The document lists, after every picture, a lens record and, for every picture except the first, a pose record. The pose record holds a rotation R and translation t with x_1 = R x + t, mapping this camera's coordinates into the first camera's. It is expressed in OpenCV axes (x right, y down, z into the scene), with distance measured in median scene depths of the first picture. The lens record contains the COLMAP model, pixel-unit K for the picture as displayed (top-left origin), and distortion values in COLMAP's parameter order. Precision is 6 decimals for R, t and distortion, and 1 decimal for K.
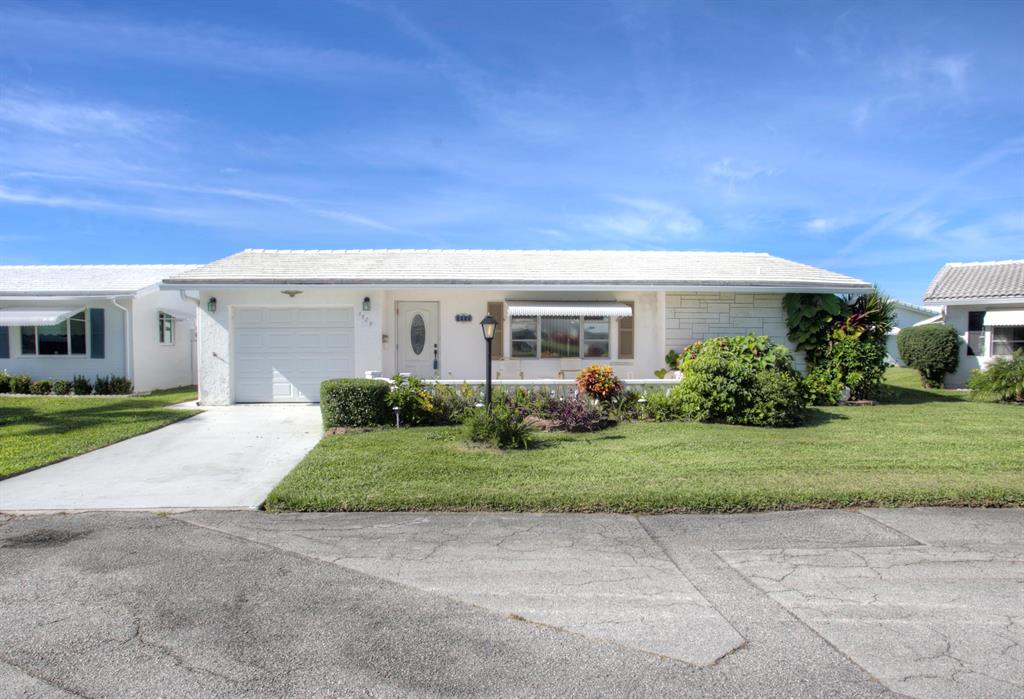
lens RADIAL K [[664.1, 0, 514.2], [0, 664.1, 355.6], [0, 0, 1]] dist [-0.051339, 0.020258]
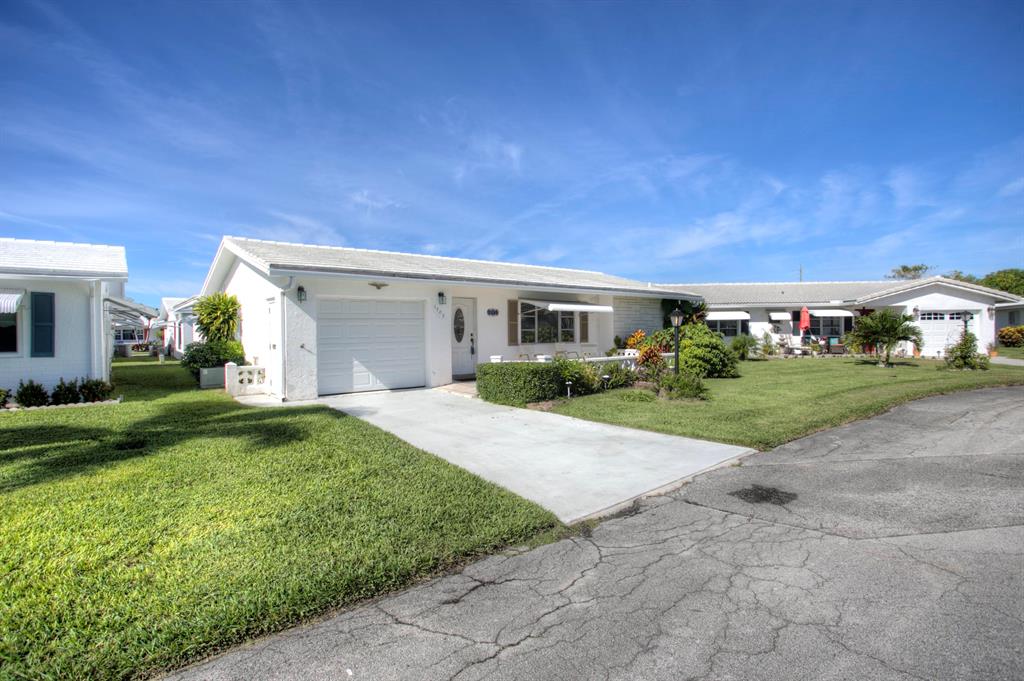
lens RADIAL K [[525.5, 0, 511.0], [0, 525.5, 347.3], [0, 0, 1]] dist [-0.019207, 0.000349]
pose [[0.801497, -0.026442, 0.597414, -0.623766], [0.025028, 0.999630, 0.010665, -0.000693], [-0.597475, 0.006404, 0.801862, 0.198473]]
